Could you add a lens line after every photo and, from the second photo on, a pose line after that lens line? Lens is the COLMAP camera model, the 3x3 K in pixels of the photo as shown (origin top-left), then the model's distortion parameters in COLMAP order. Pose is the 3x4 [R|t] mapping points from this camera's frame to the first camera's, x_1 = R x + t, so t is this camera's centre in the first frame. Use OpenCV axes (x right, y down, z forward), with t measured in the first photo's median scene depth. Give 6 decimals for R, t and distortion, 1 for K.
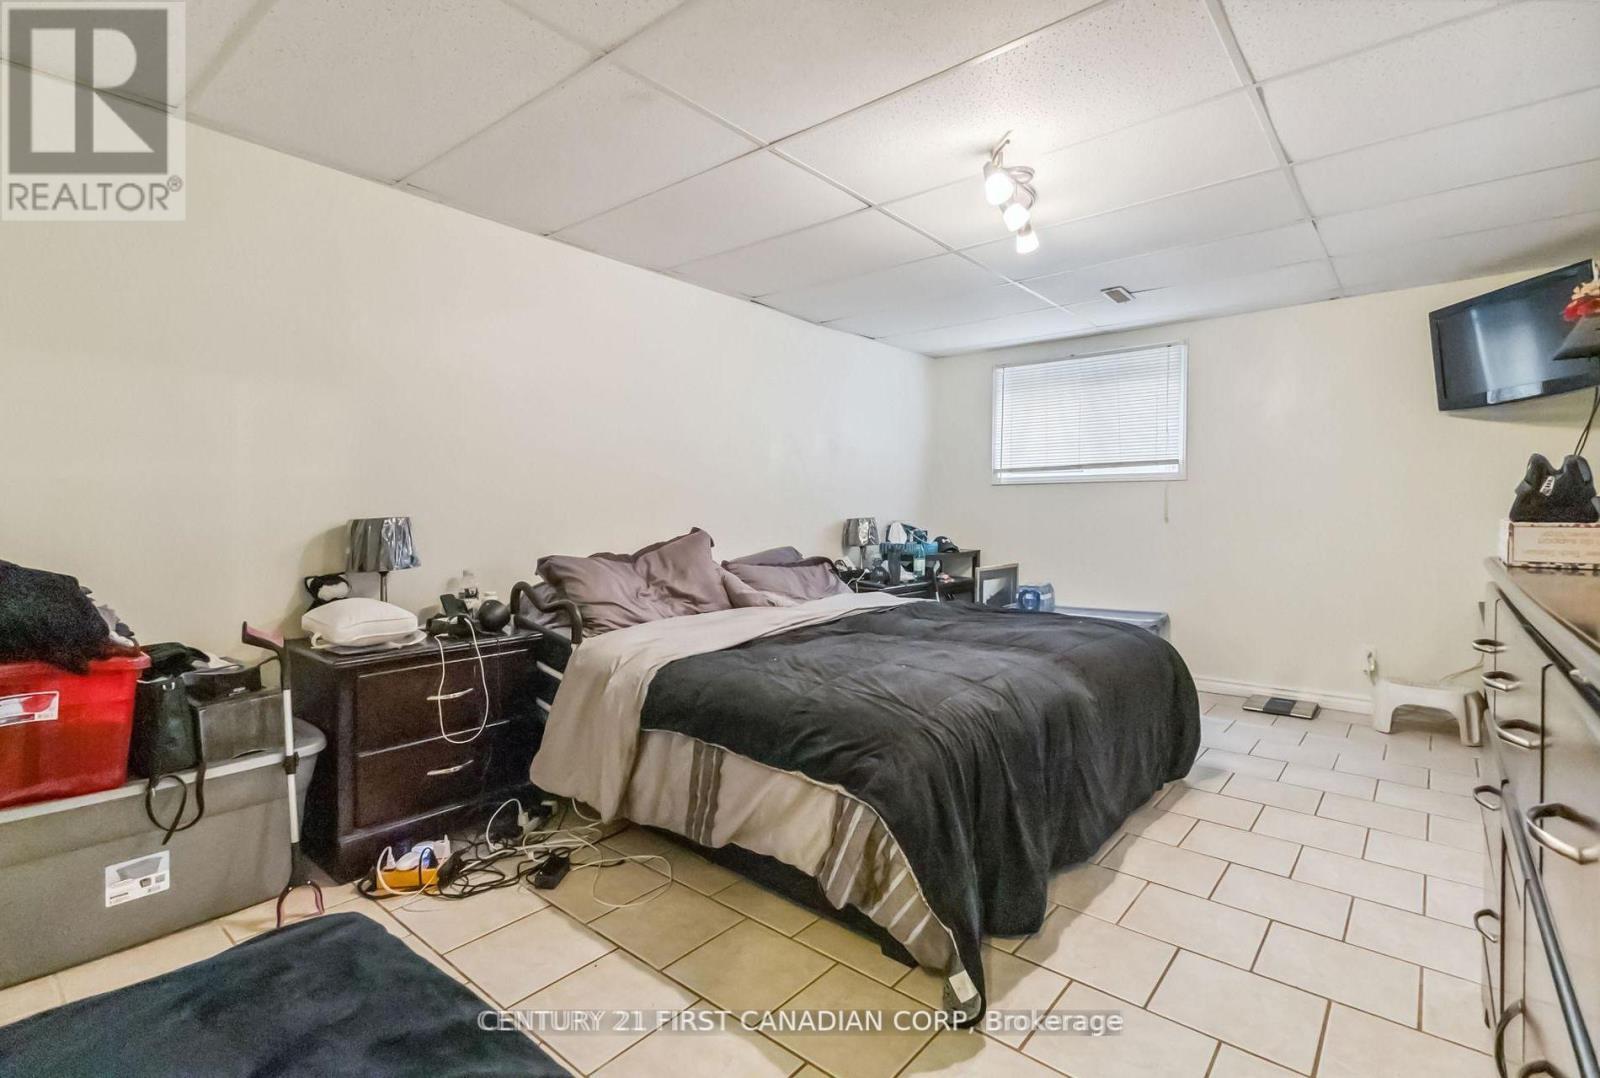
lens RADIAL K [[742.5, 0, 792.2], [0, 742.5, 523.8], [0, 0, 1]] dist [0.000972, 0.000056]
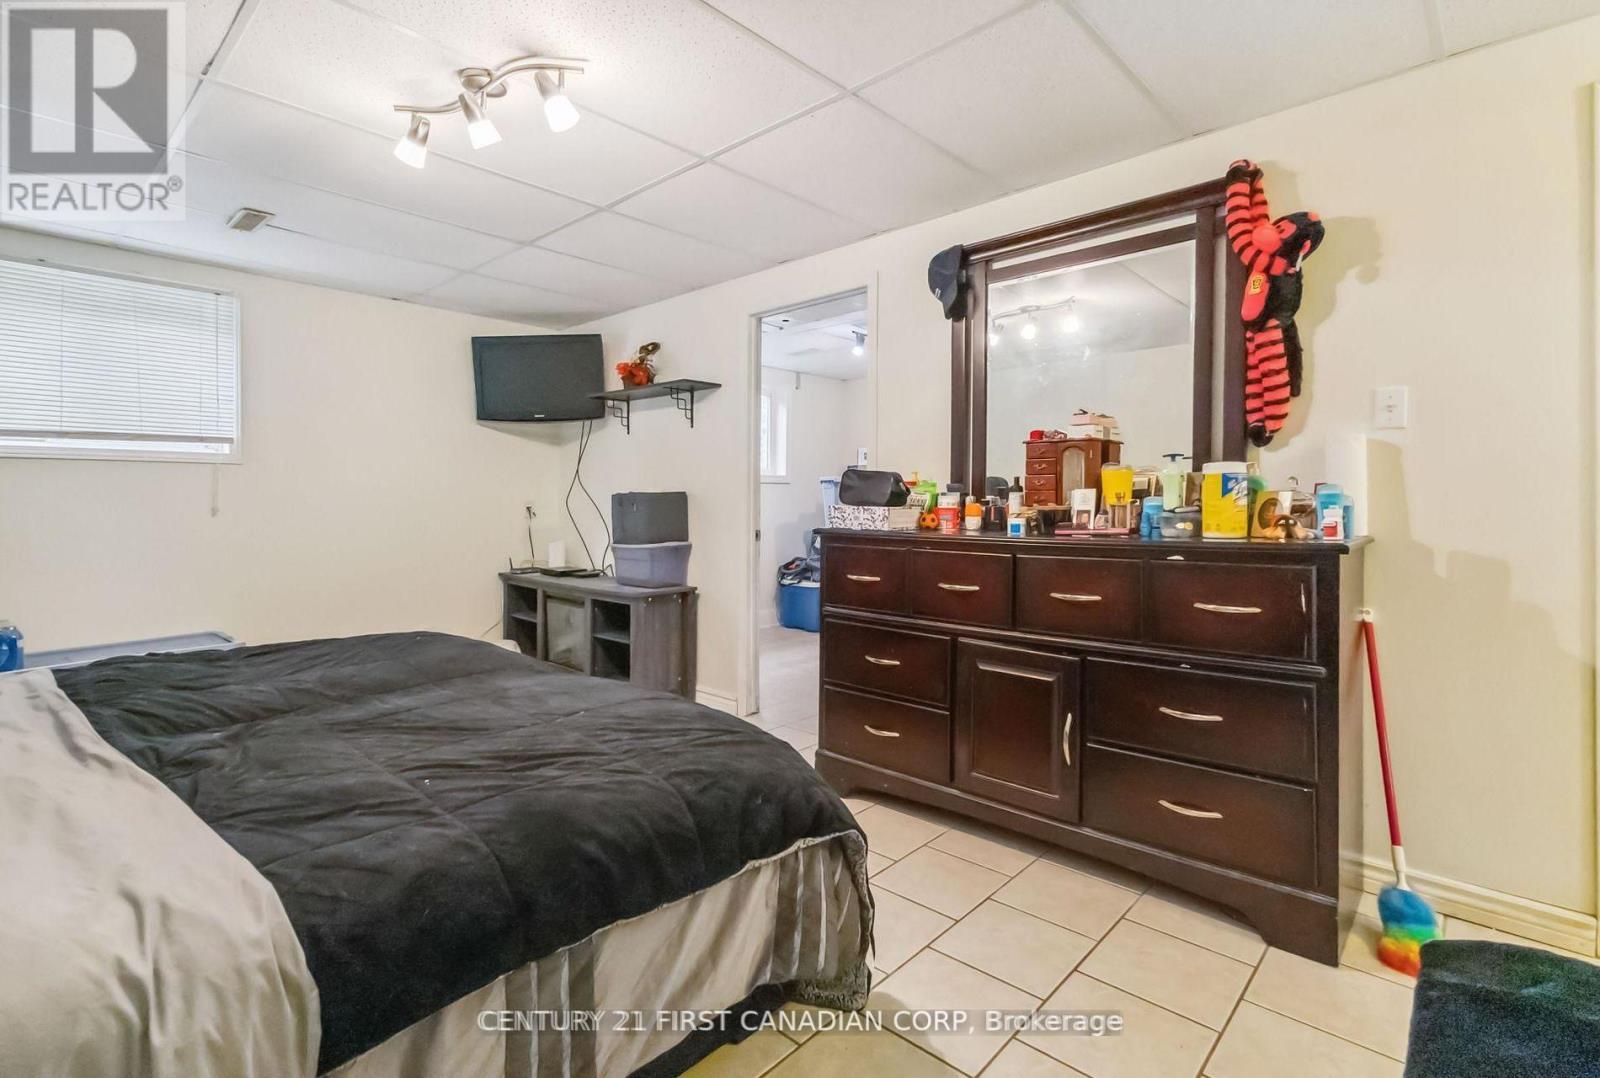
lens RADIAL K [[742.5, 0, 792.2], [0, 742.5, 523.8], [0, 0, 1]] dist [0.000972, 0.000056]
pose [[0.037099, -0.032162, 0.998794, -0.275959], [0.013144, 0.999411, 0.031693, -0.010613], [-0.999225, 0.011952, 0.037500, 0.363008]]
